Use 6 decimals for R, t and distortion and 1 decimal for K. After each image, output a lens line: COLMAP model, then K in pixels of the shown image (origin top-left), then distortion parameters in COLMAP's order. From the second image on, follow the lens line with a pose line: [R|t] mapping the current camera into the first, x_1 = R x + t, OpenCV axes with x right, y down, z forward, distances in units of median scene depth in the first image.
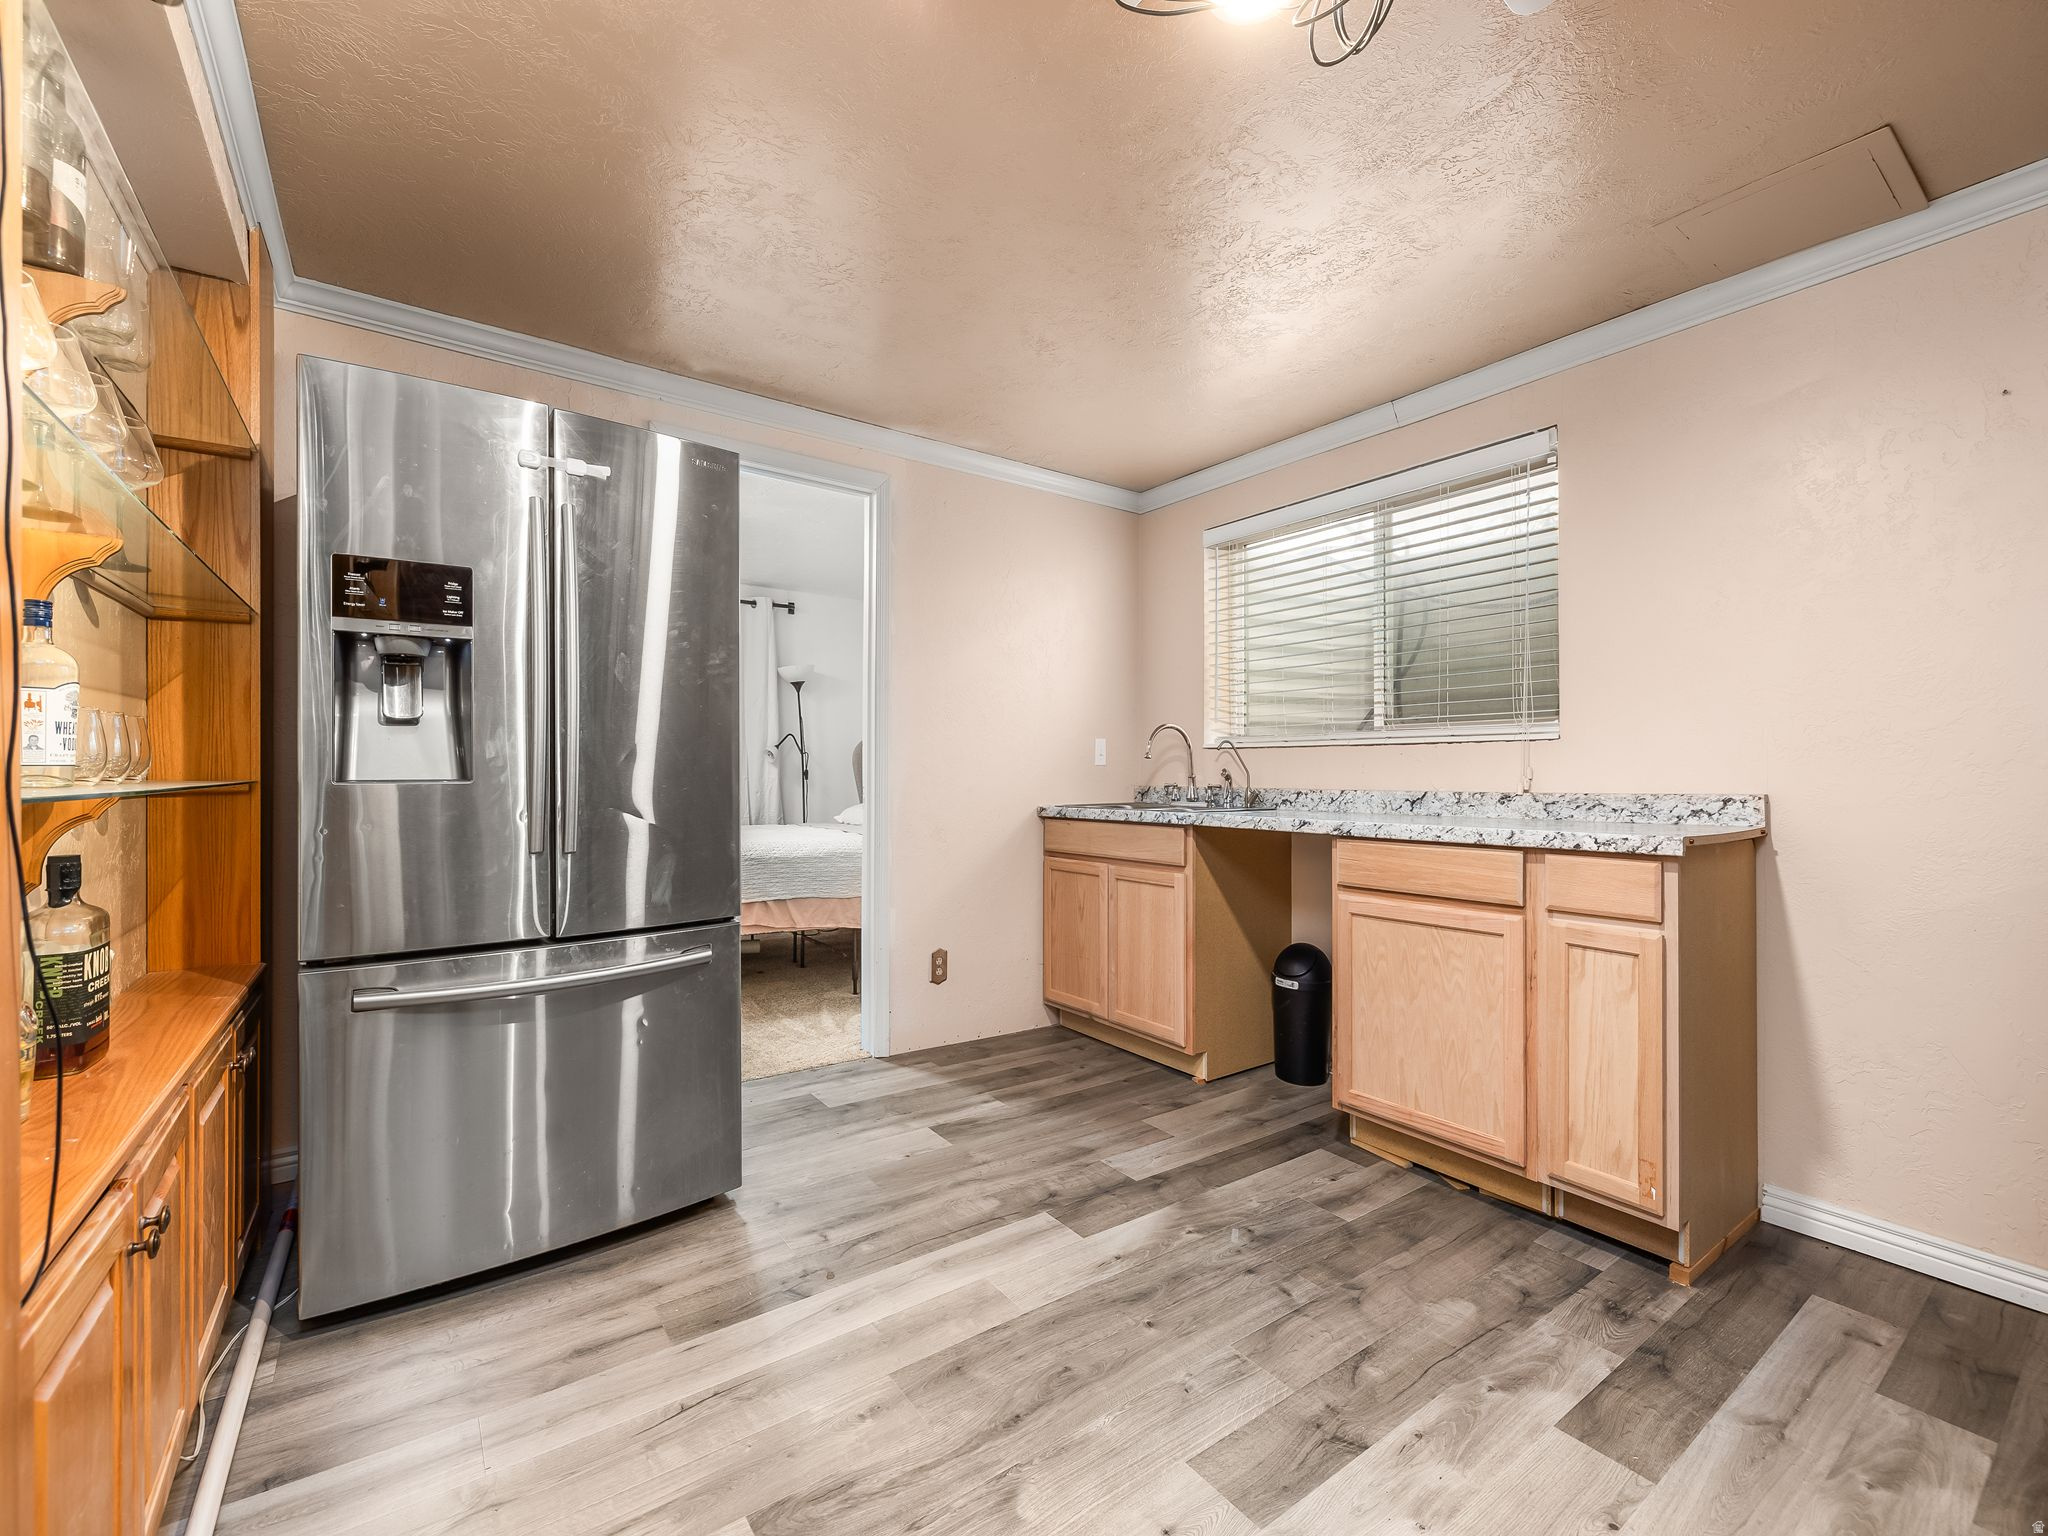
lens RADIAL K [[872.9, 0, 1019.3], [0, 872.9, 773.7], [0, 0, 1]] dist [-0.001602, 0.000545]
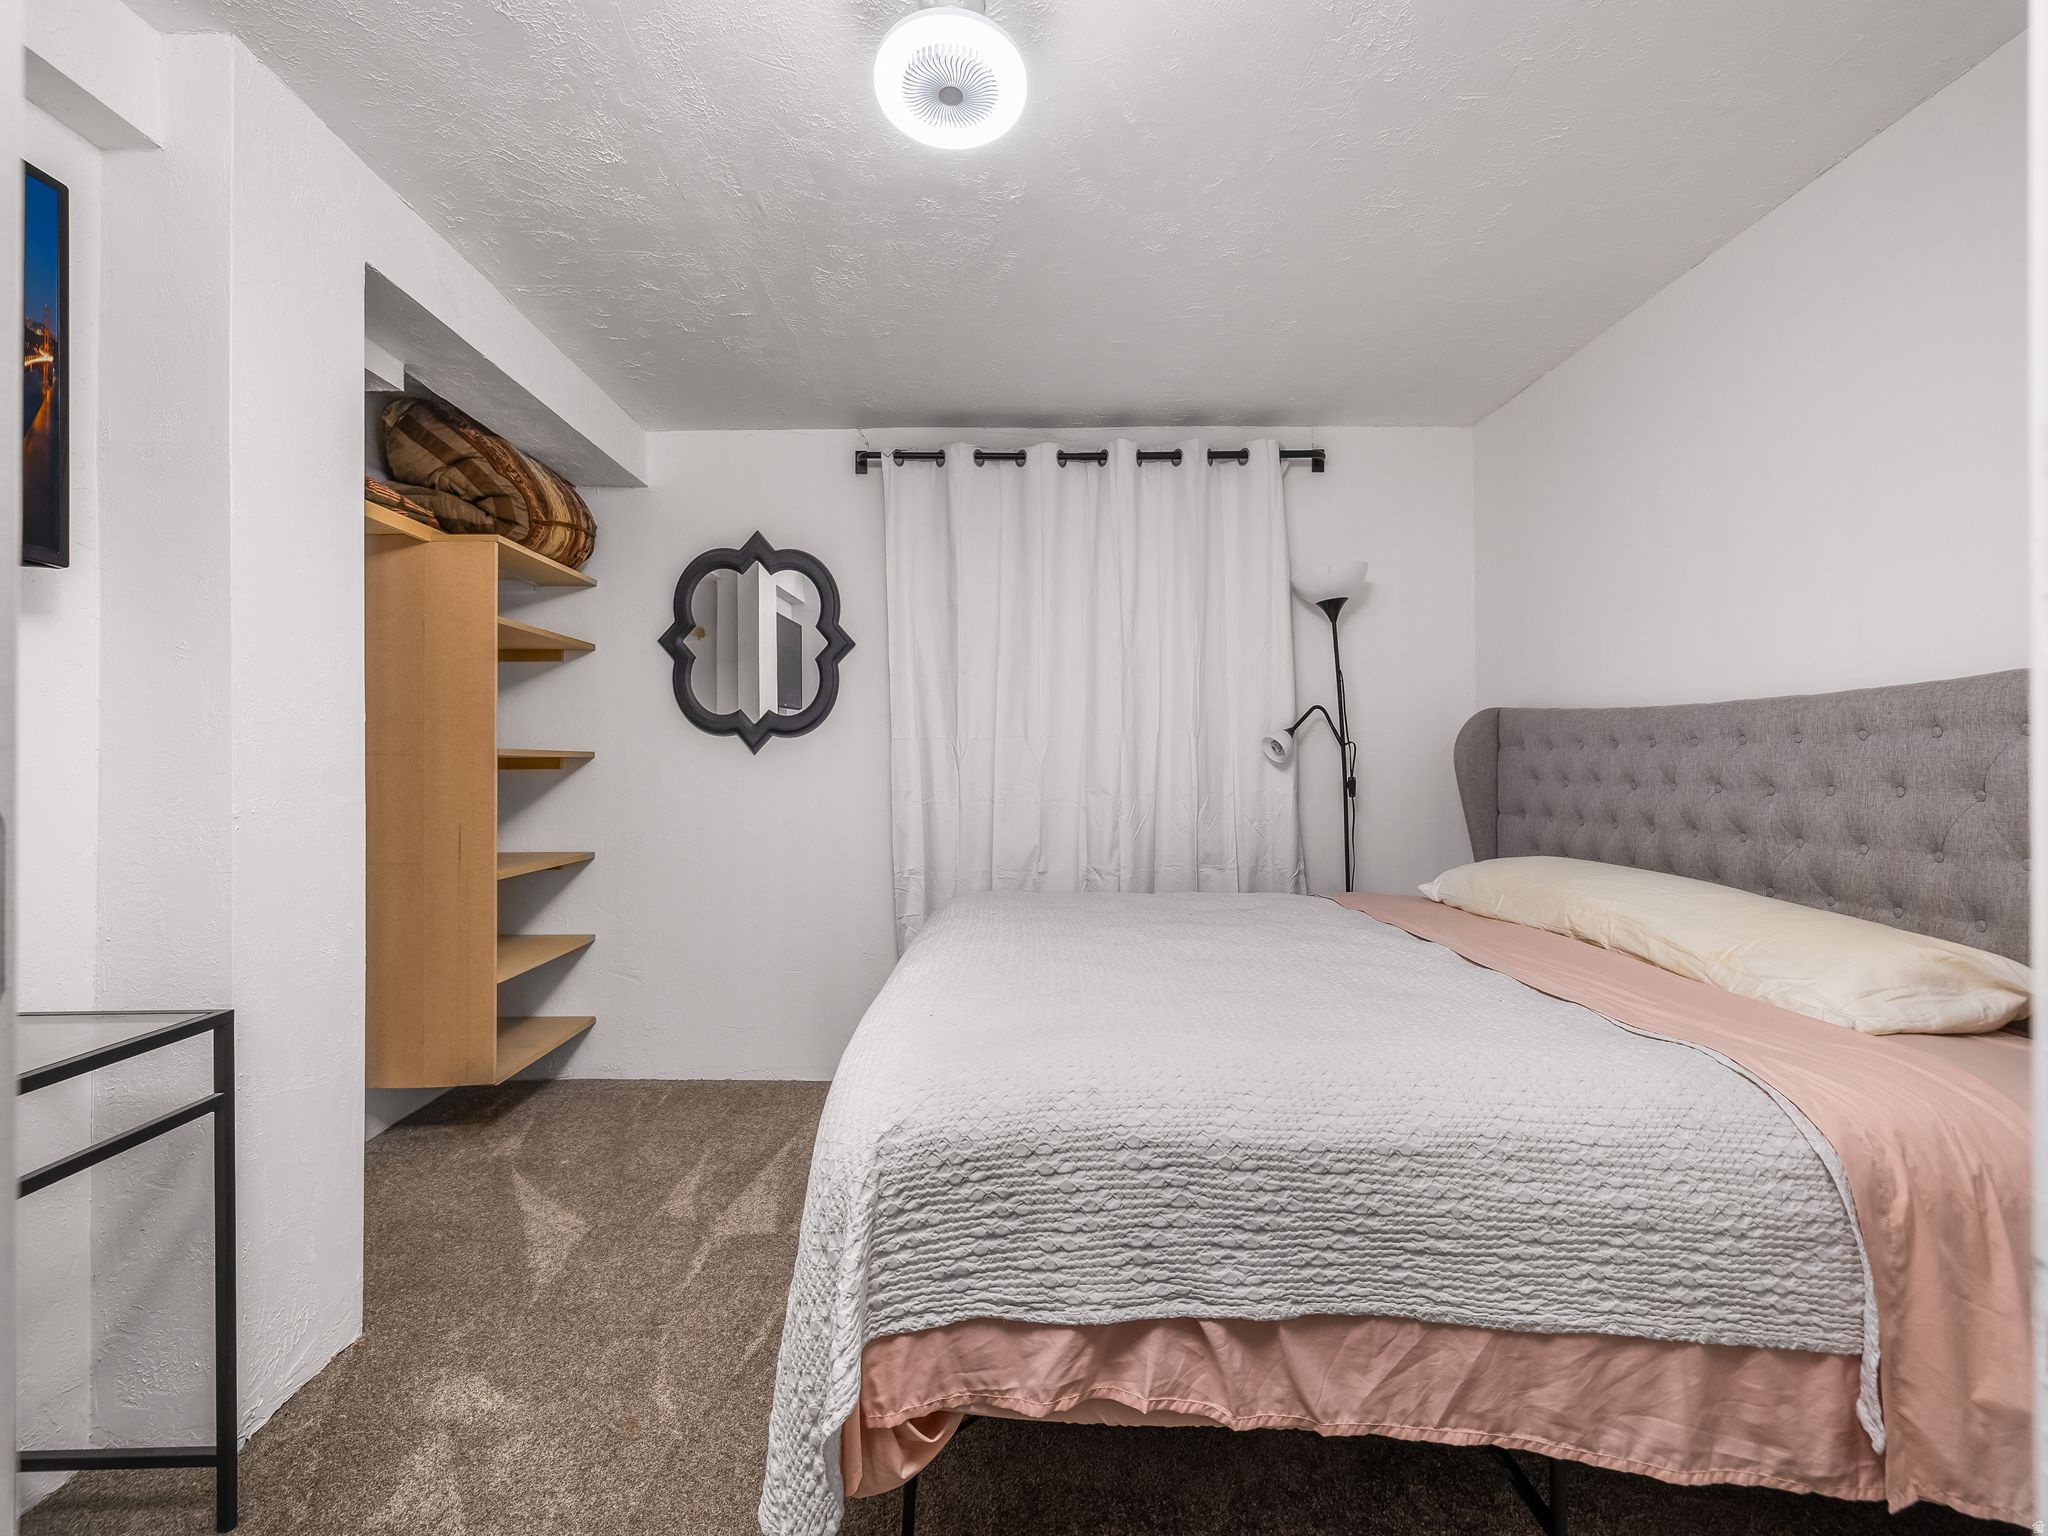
lens RADIAL K [[872.9, 0, 1019.3], [0, 872.9, 773.7], [0, 0, 1]] dist [-0.001602, 0.000545]
pose [[0.824046, -0.006633, -0.566484, -0.121539], [0.008508, 0.999964, 0.000668, -0.008661], [0.566459, -0.005370, 0.824072, 0.495425]]
